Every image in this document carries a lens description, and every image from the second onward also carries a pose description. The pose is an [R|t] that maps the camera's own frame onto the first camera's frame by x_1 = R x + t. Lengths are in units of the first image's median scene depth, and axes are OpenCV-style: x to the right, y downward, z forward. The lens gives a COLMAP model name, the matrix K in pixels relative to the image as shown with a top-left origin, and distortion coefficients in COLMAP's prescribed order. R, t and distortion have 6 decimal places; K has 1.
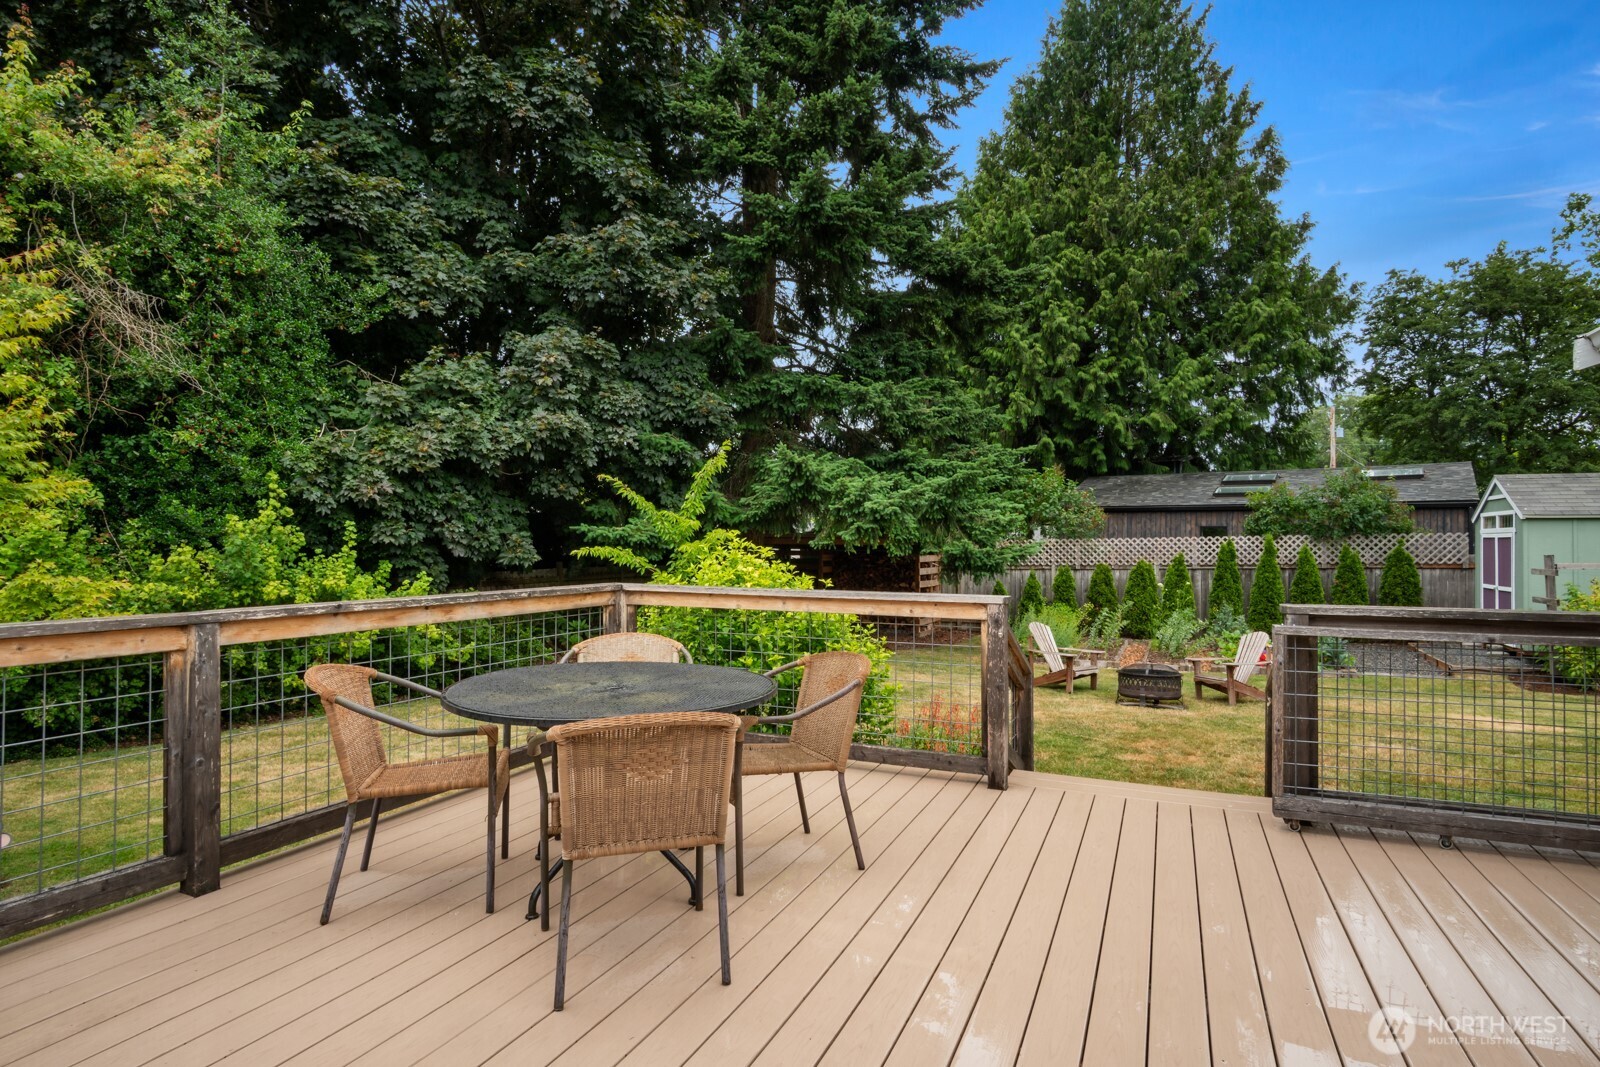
lens RADIAL K [[857.8, 0, 800.7], [0, 857.8, 530.4], [0, 0, 1]] dist [-0.015263, 0.003341]
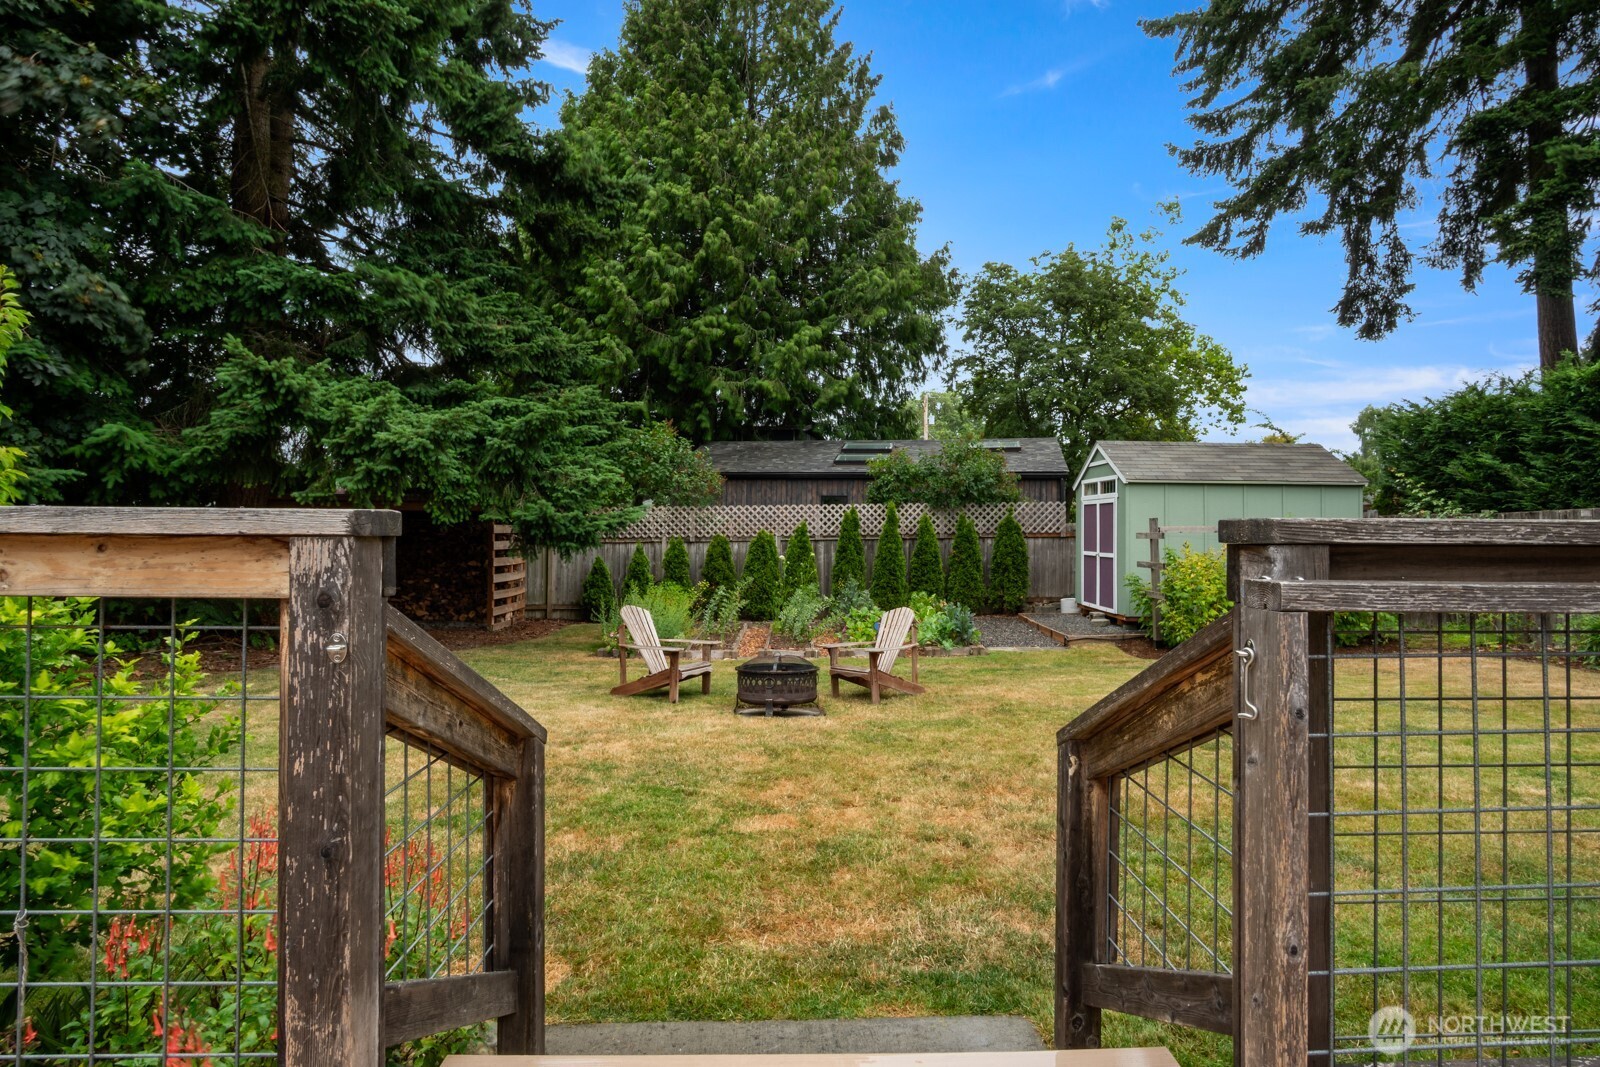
lens RADIAL K [[857.8, 0, 804.3], [0, 857.8, 523.4], [0, 0, 1]] dist [-0.015263, 0.003341]
pose [[0.907679, 0.003452, 0.419652, 0.075402], [-0.007065, 0.999950, 0.007057, 0.023044], [-0.419606, -0.009371, 0.907658, 0.203169]]
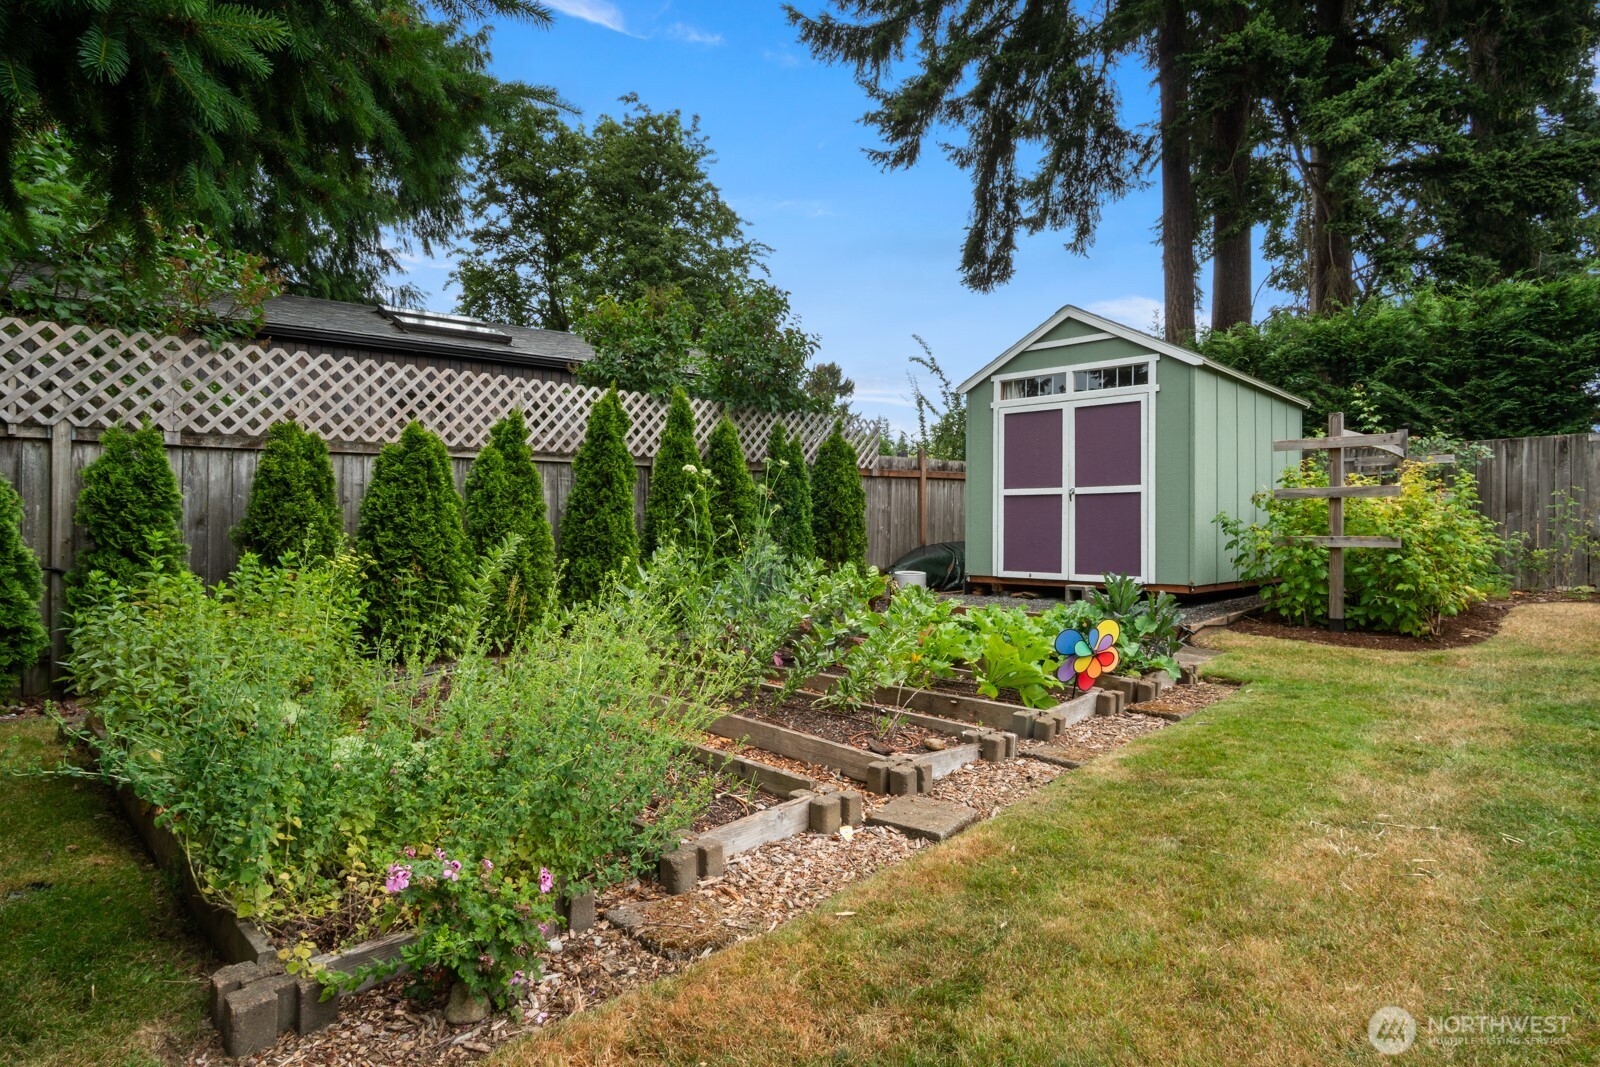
lens RADIAL K [[857.8, 0, 791.4], [0, 857.8, 533.1], [0, 0, 1]] dist [-0.015263, 0.003341]
pose [[0.337574, -0.007351, 0.941270, 0.149876], [-0.013626, 0.999827, 0.012695, 0.079071], [-0.941201, -0.017111, 0.337415, 0.838181]]
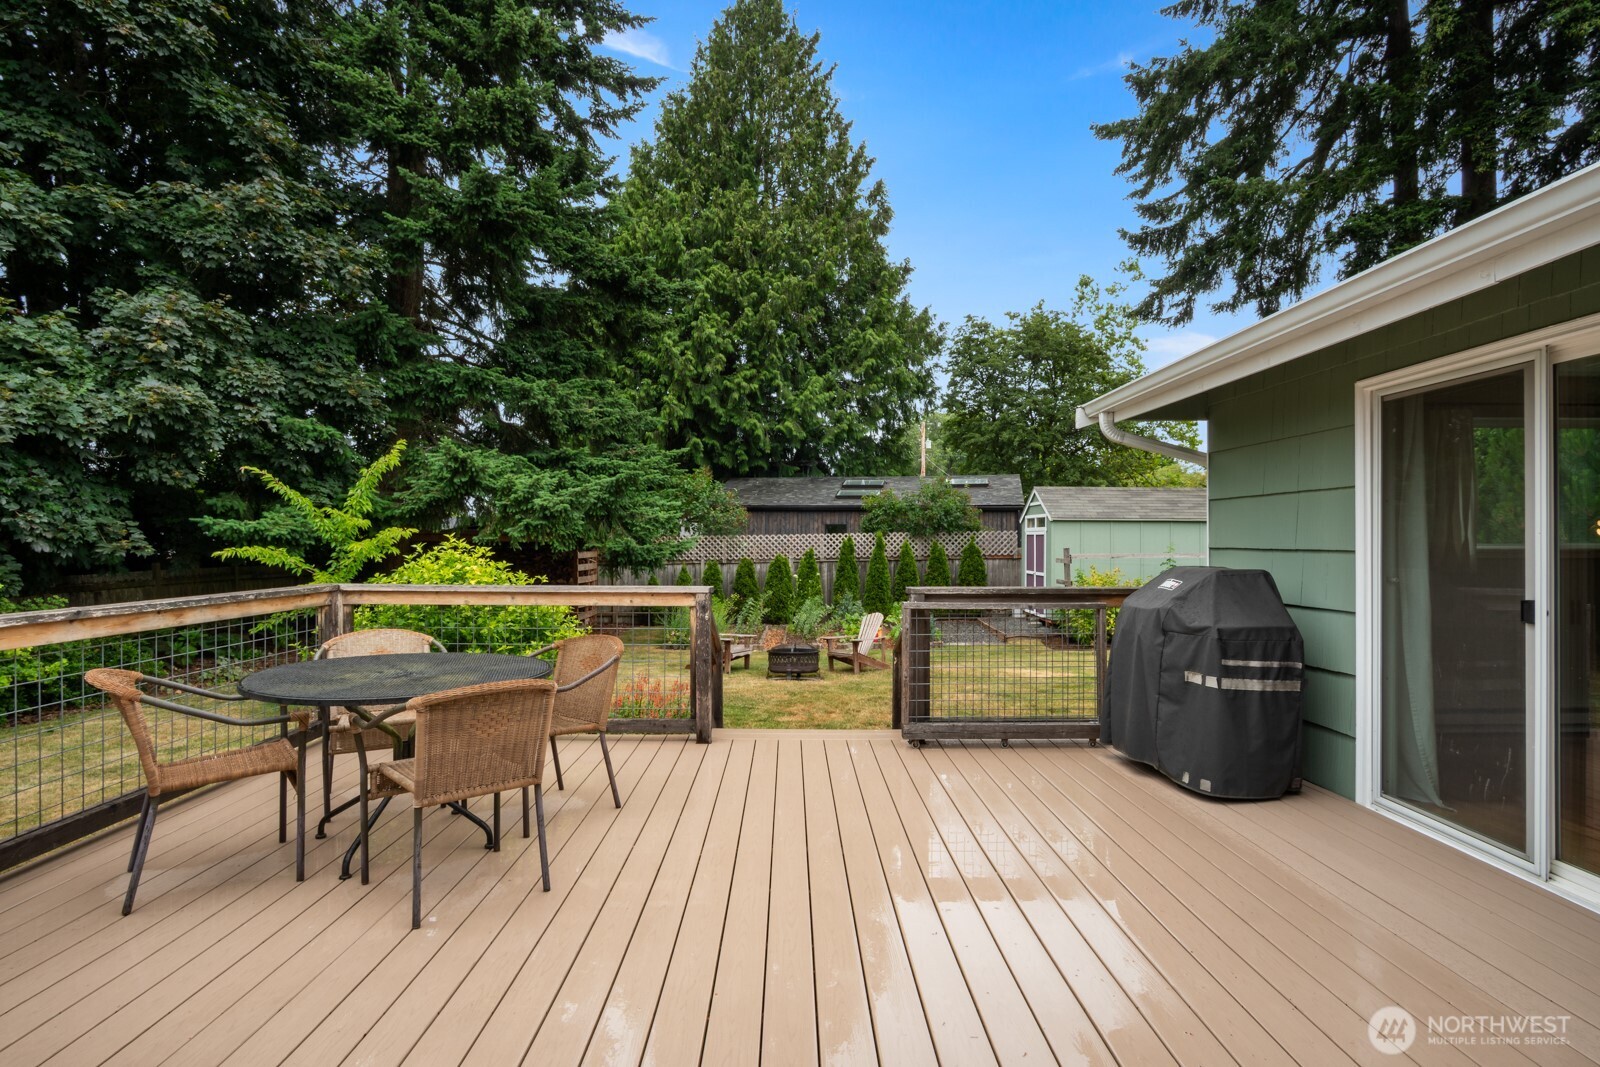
lens RADIAL K [[857.8, 0, 802.6], [0, 857.8, 533.8], [0, 0, 1]] dist [-0.015263, 0.003341]
pose [[0.913009, 0.001751, 0.407935, -0.037872], [-0.006296, 0.999932, 0.009798, -0.003381], [-0.407890, -0.011514, 0.912958, -0.047655]]
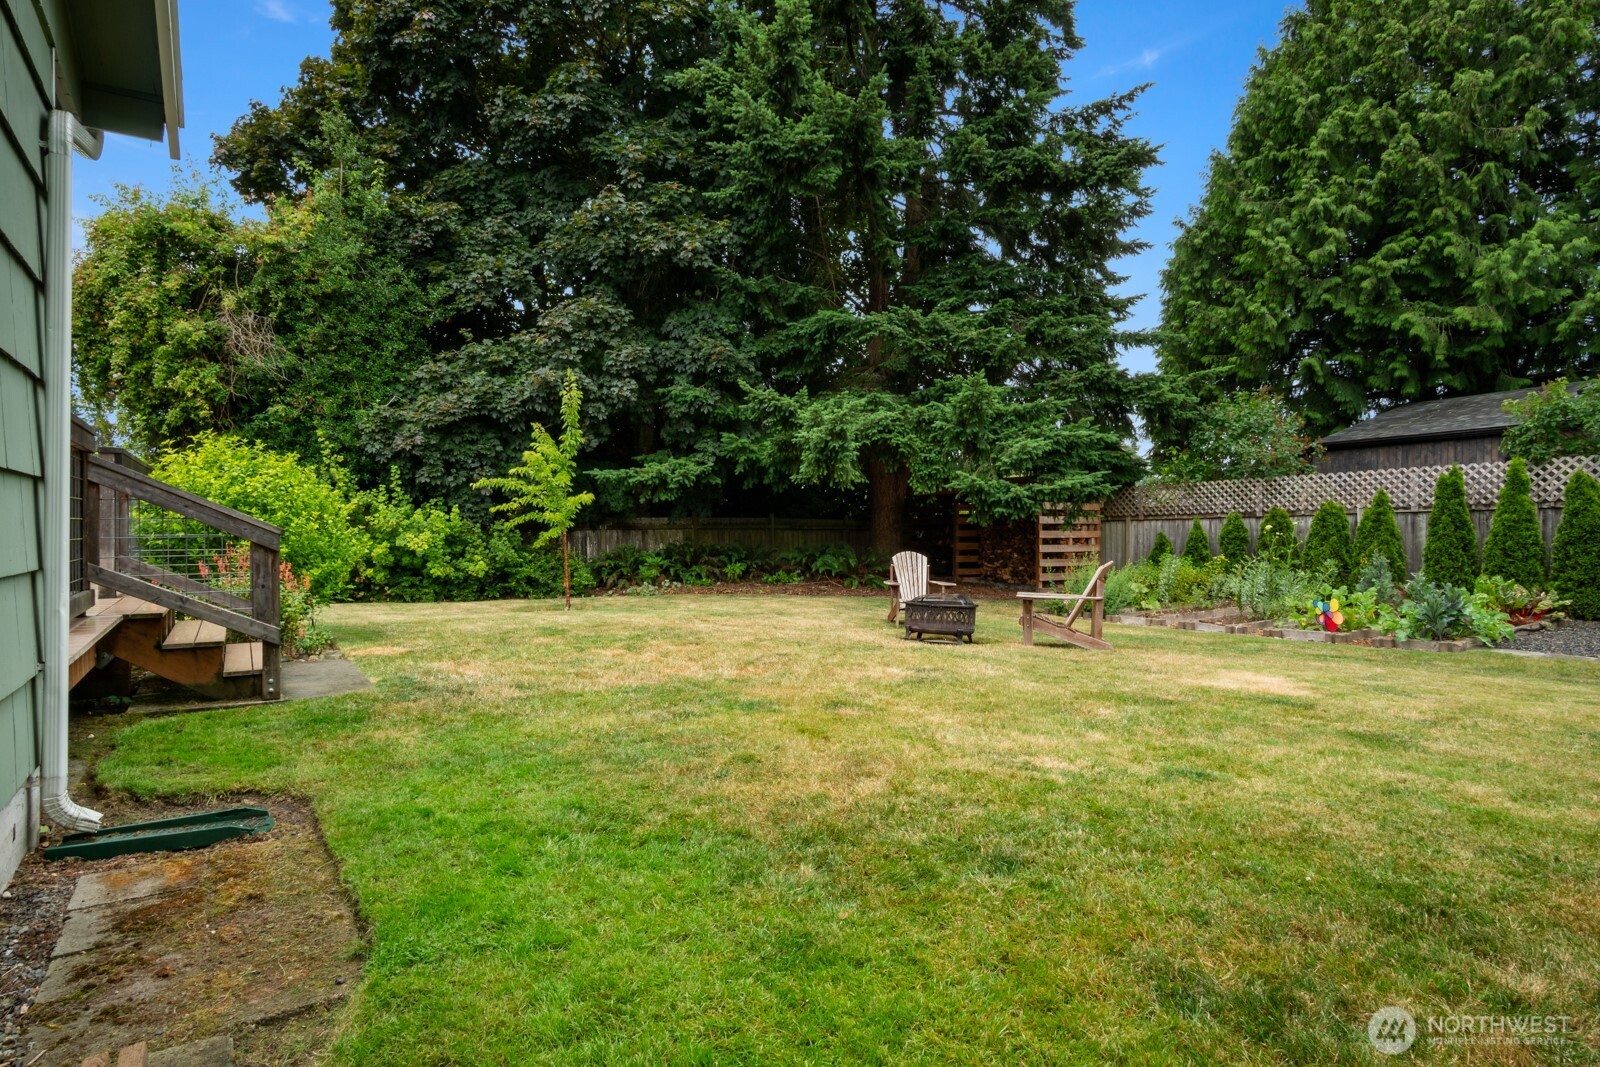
lens RADIAL K [[857.8, 0, 805.4], [0, 857.8, 530.9], [0, 0, 1]] dist [-0.015263, 0.003341]
pose [[0.838192, -0.001894, -0.545372, 0.471547], [0.011288, 0.999840, 0.013877, 0.049571], [0.545258, -0.017788, 0.838079, 0.136768]]
